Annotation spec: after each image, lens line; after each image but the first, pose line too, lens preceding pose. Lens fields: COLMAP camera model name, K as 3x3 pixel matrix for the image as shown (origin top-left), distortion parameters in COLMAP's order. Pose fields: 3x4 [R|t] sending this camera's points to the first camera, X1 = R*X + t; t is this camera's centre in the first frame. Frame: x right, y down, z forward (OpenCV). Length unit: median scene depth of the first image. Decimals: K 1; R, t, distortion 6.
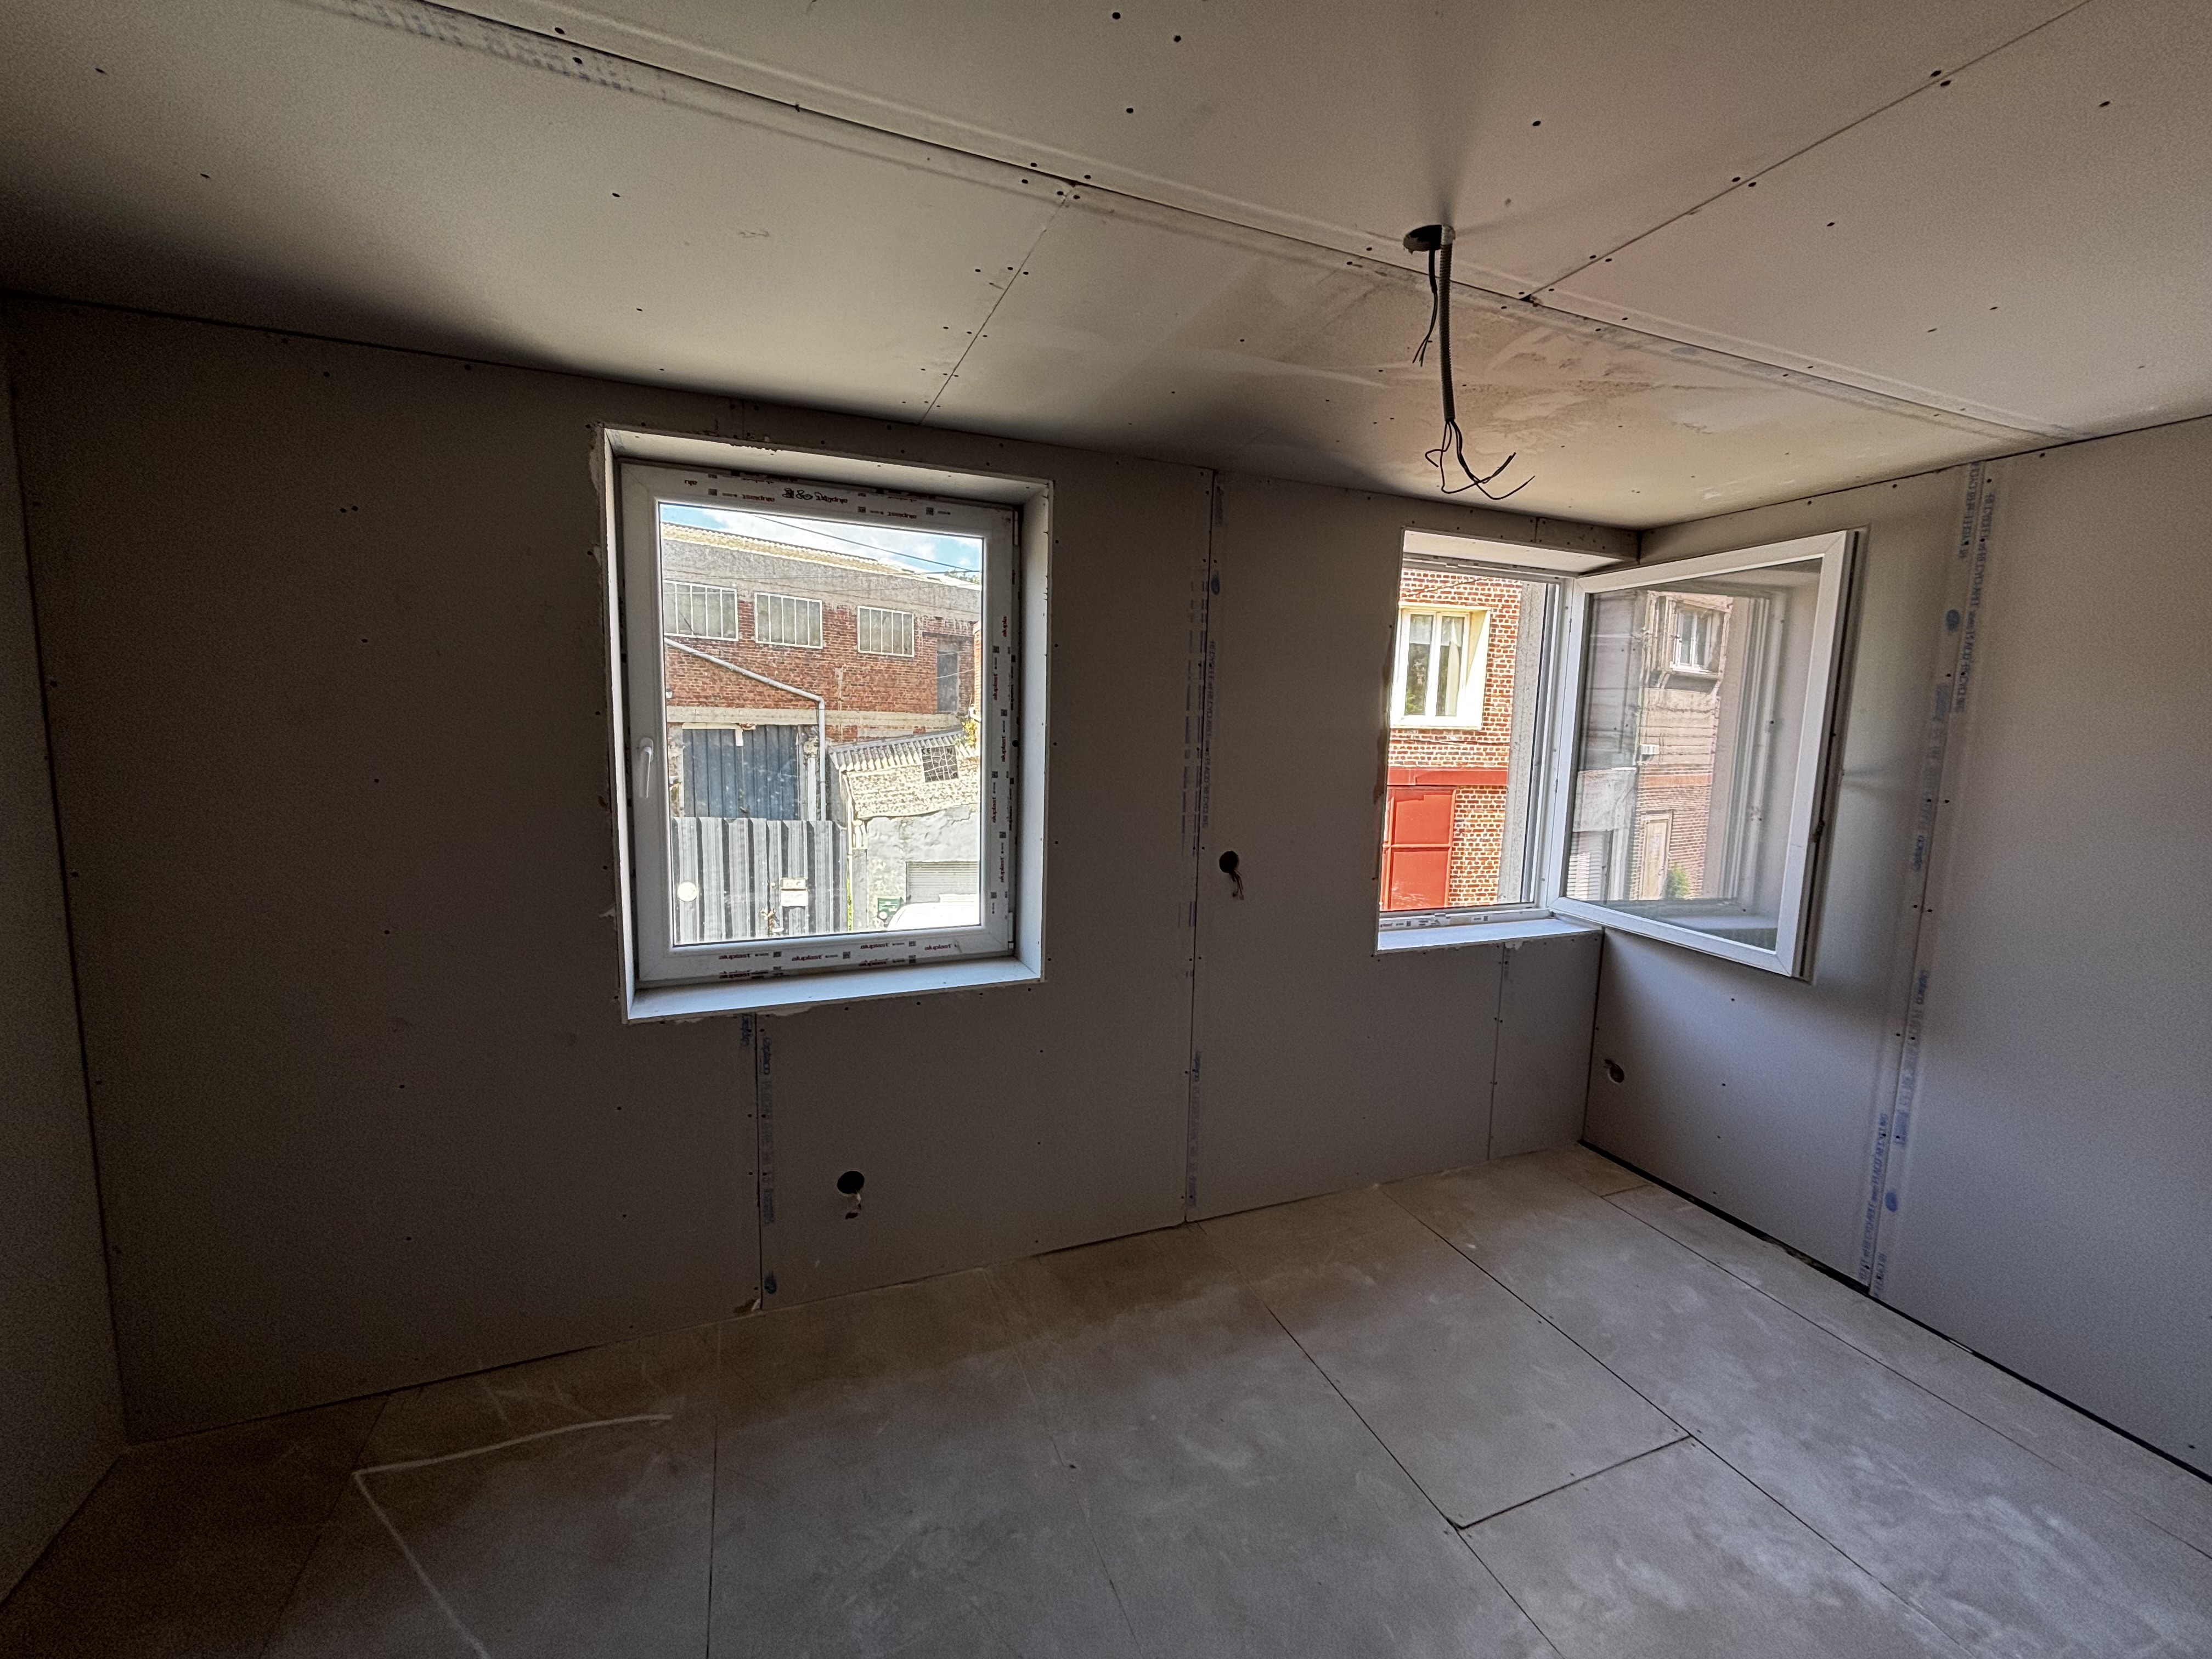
lens RADIAL K [[891.5, 0, 1102.3], [0, 891.5, 829.9], [0, 0, 1]] dist [0.000298, -0.000036]
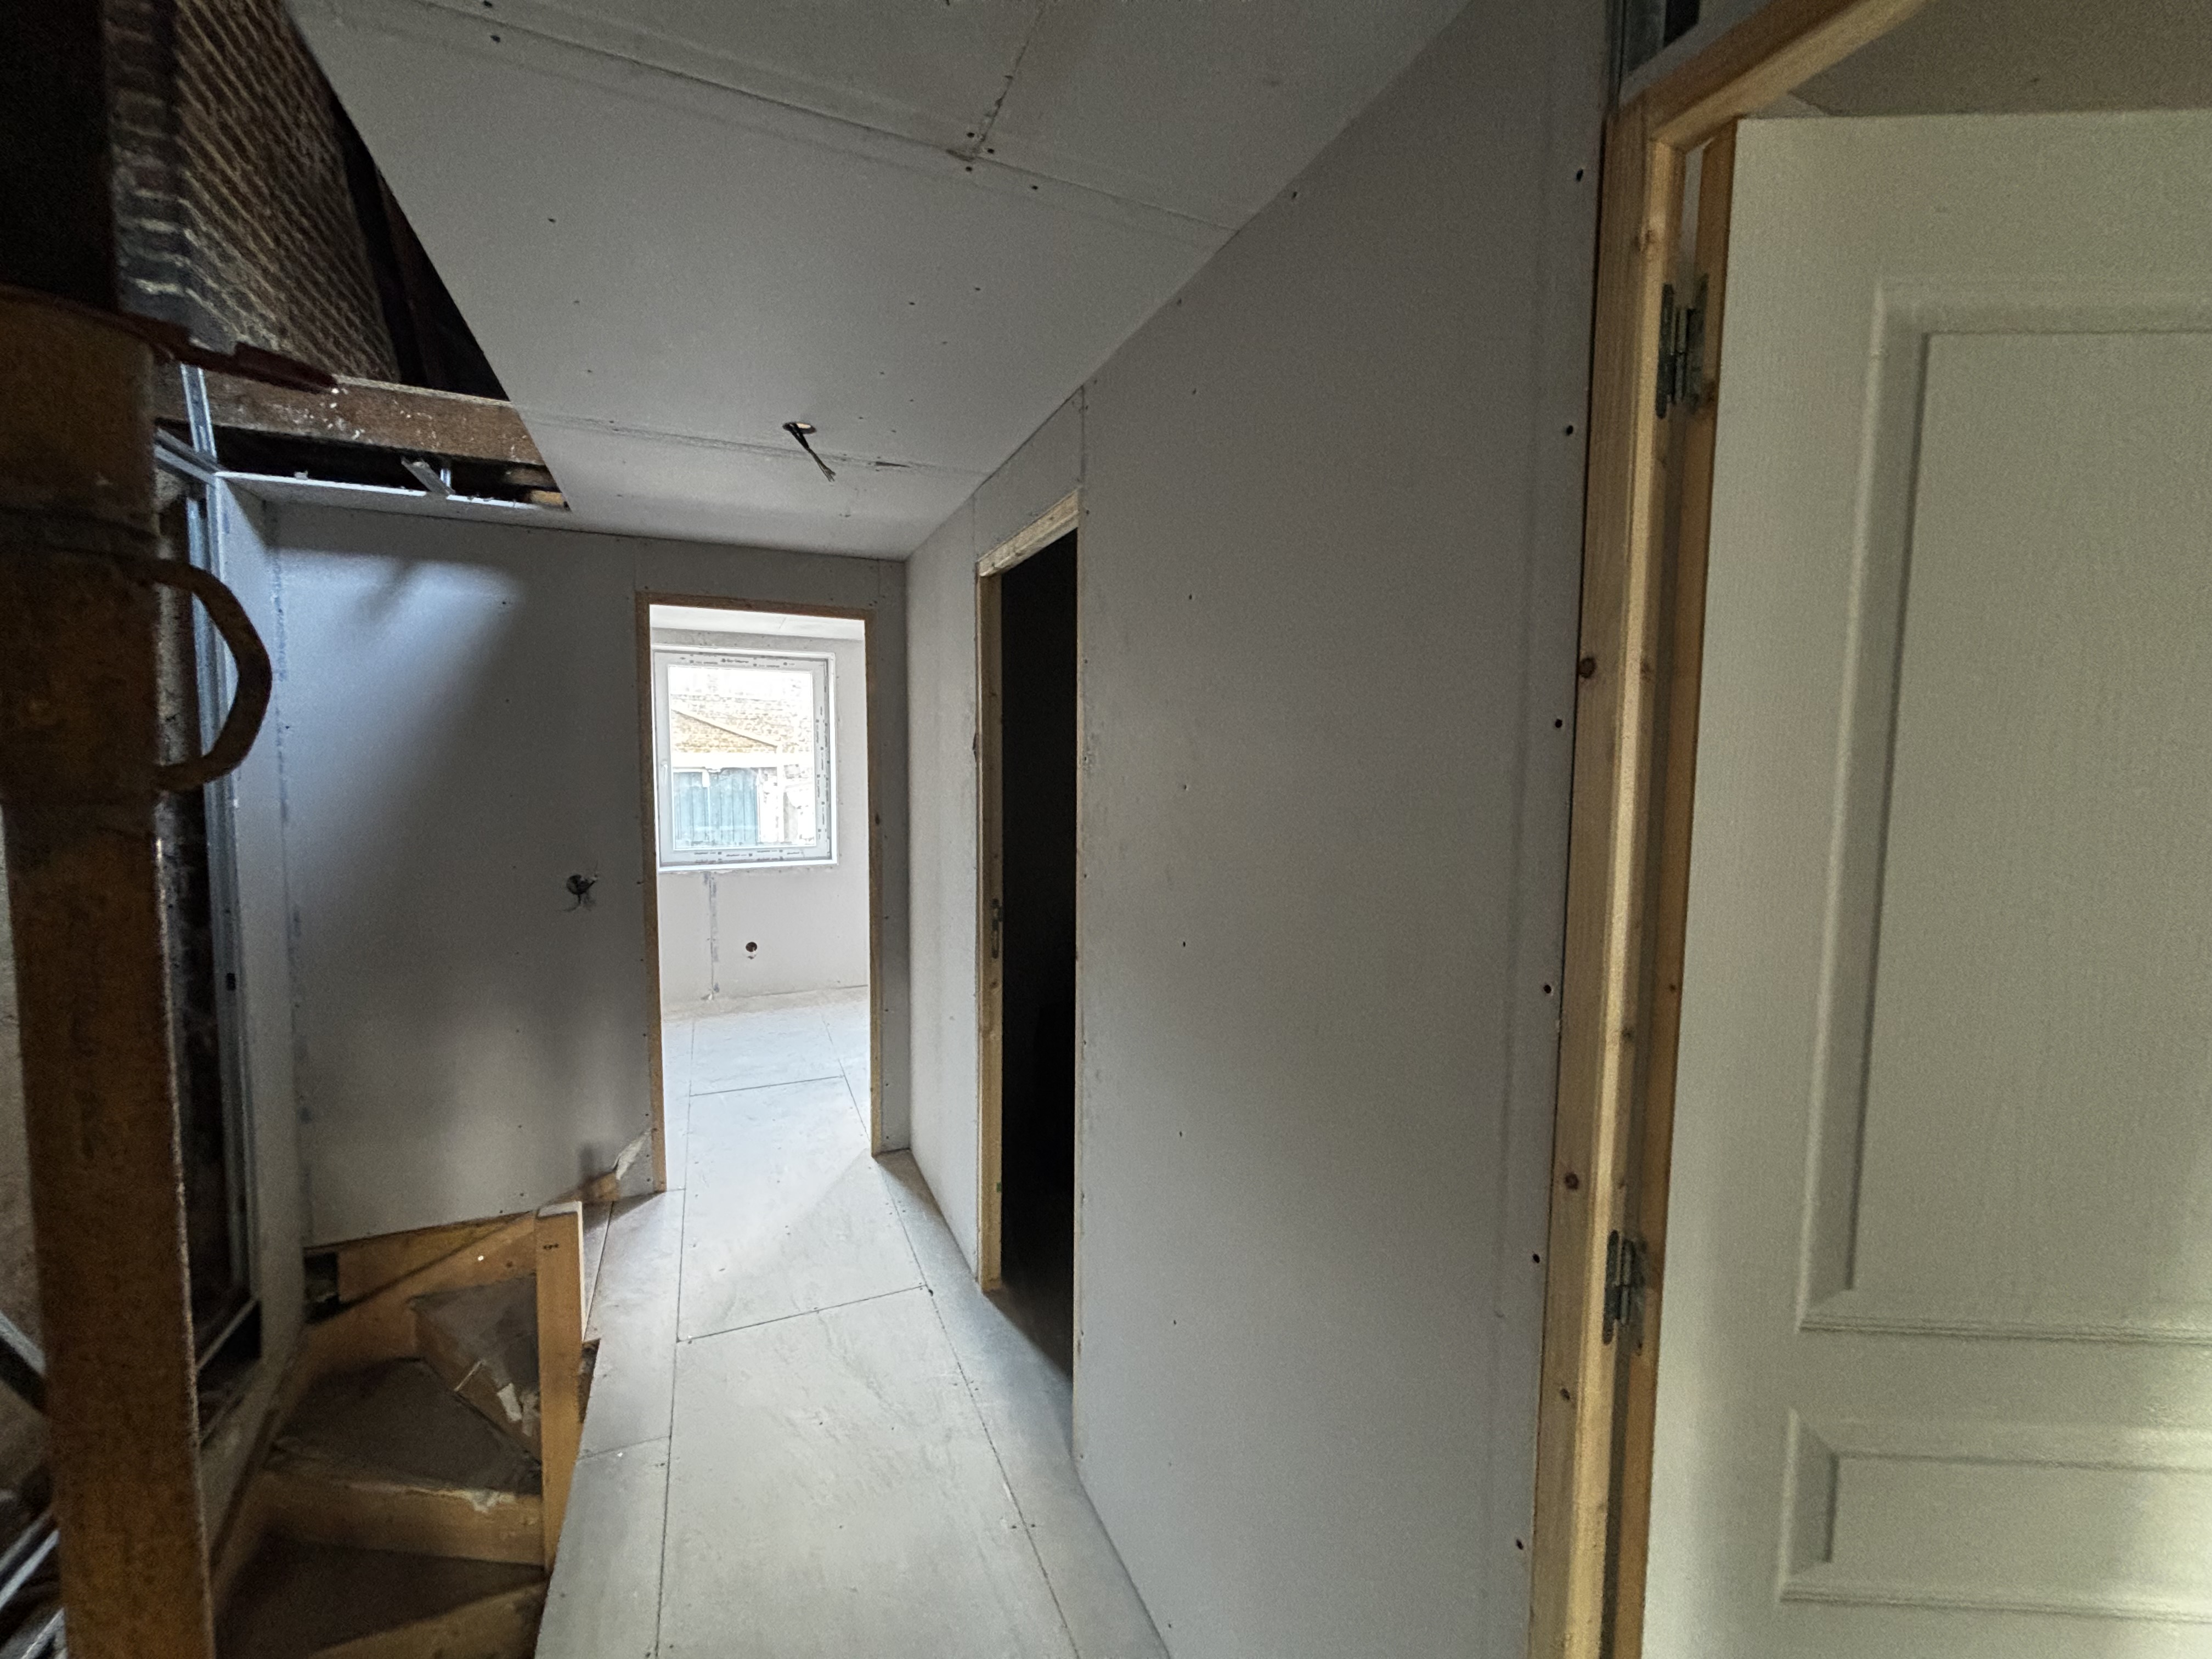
lens RADIAL K [[891.5, 0, 1108.5], [0, 891.5, 823.1], [0, 0, 1]] dist [0.000298, -0.000036]
pose [[0.999060, -0.022605, 0.036995, 0.423571], [0.024420, 0.998482, -0.049365, 0.148719], [-0.035823, 0.050222, 0.998095, -1.022381]]
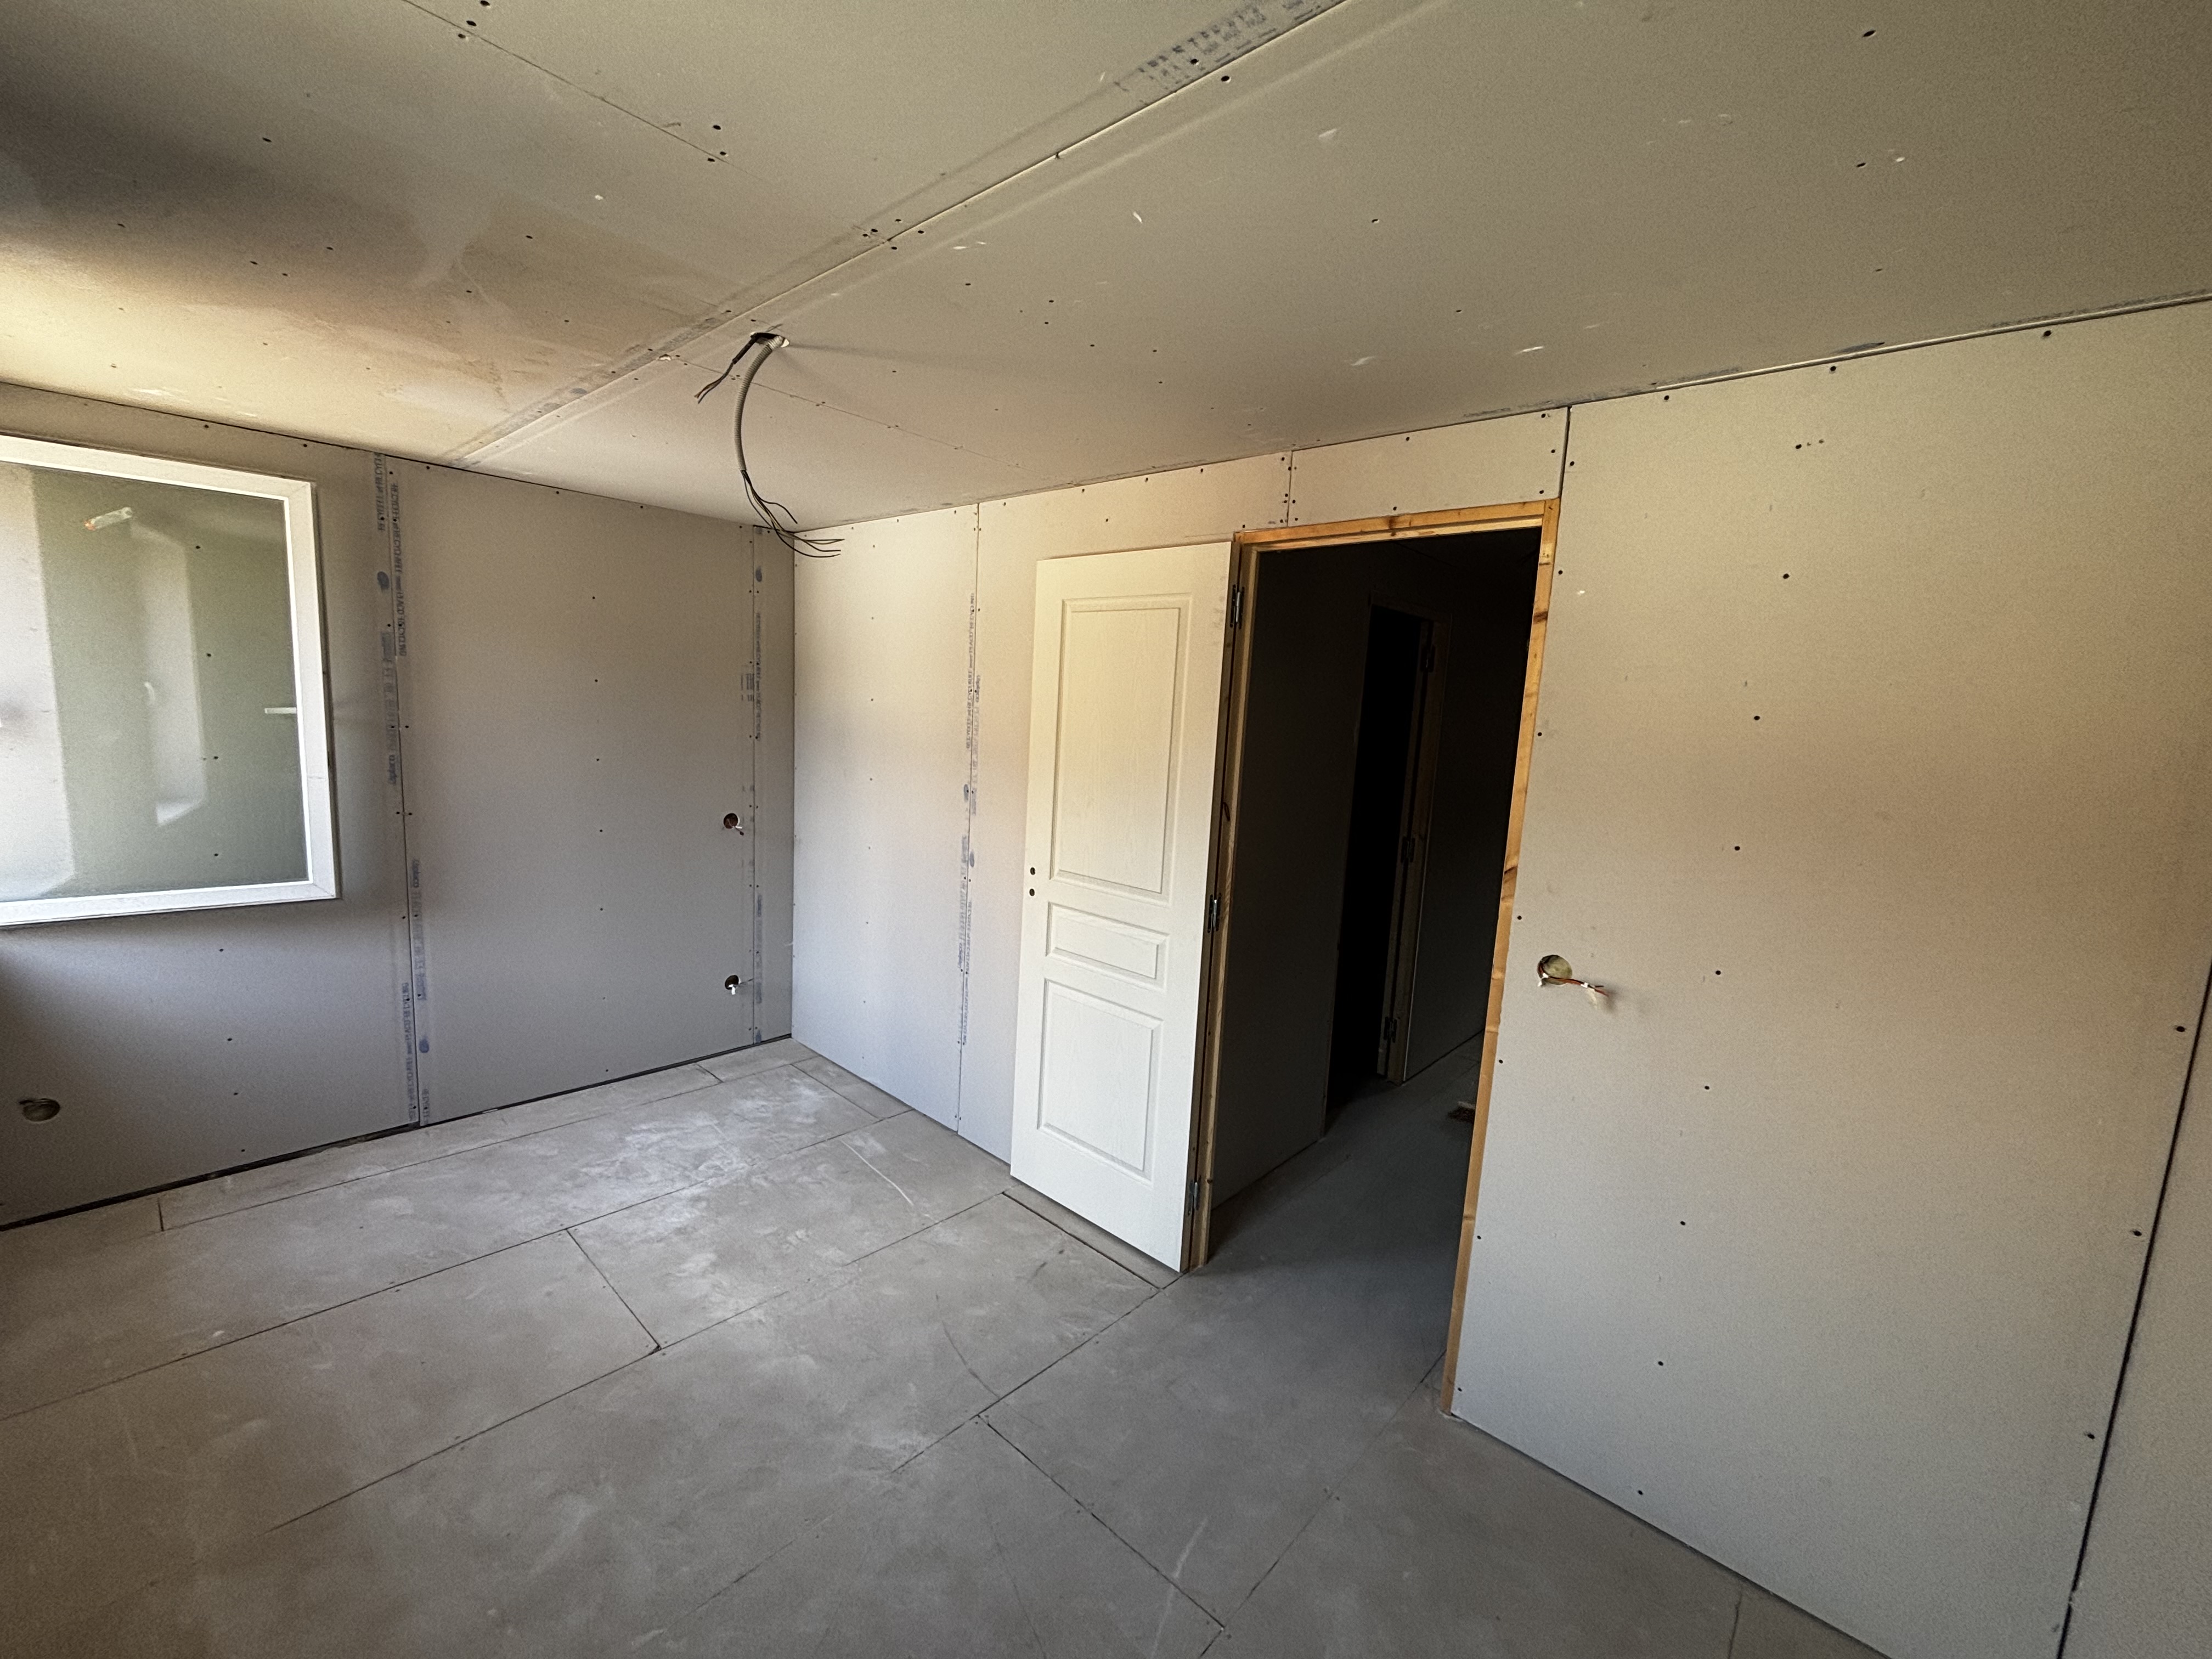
lens RADIAL K [[891.5, 0, 1101.7], [0, 891.5, 827.3], [0, 0, 1]] dist [0.000298, -0.000036]
pose [[-0.441195, -0.169753, 0.881210, -0.651109], [0.047271, 0.976187, 0.211716, -0.117171], [-0.896166, 0.135064, -0.422664, 0.685936]]
